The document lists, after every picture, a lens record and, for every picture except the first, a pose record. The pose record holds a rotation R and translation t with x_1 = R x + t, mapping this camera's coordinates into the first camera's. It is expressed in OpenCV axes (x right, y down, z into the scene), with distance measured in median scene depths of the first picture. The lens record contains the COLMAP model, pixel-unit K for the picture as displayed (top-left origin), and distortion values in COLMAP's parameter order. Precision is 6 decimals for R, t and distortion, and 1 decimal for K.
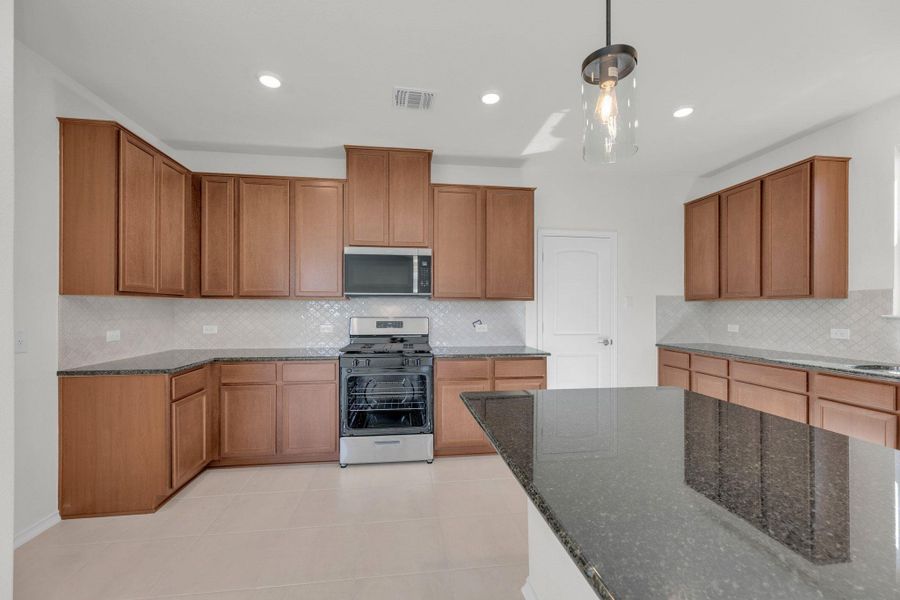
lens RADIAL K [[366.9, 0, 445.4], [0, 366.9, 308.1], [0, 0, 1]] dist [0.001292, 0.000070]
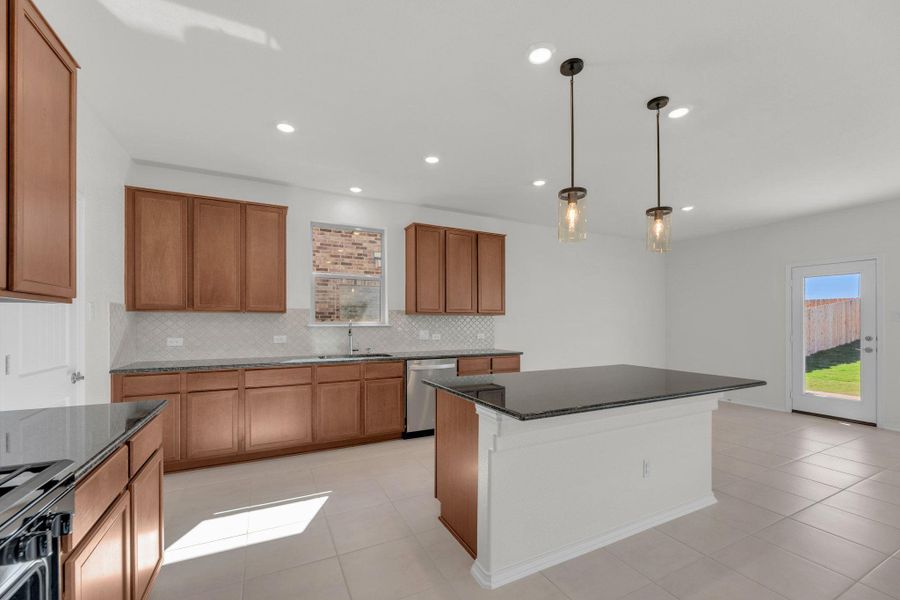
lens RADIAL K [[371.7, 0, 452.7], [0, 371.7, 324.1], [0, 0, 1]] dist [-0.001243, -0.000184]
pose [[-0.334519, -0.007056, 0.942362, -0.408989], [-0.003076, 0.999975, 0.006395, 0.002020], [-0.942384, -0.000760, -0.334533, 0.775607]]
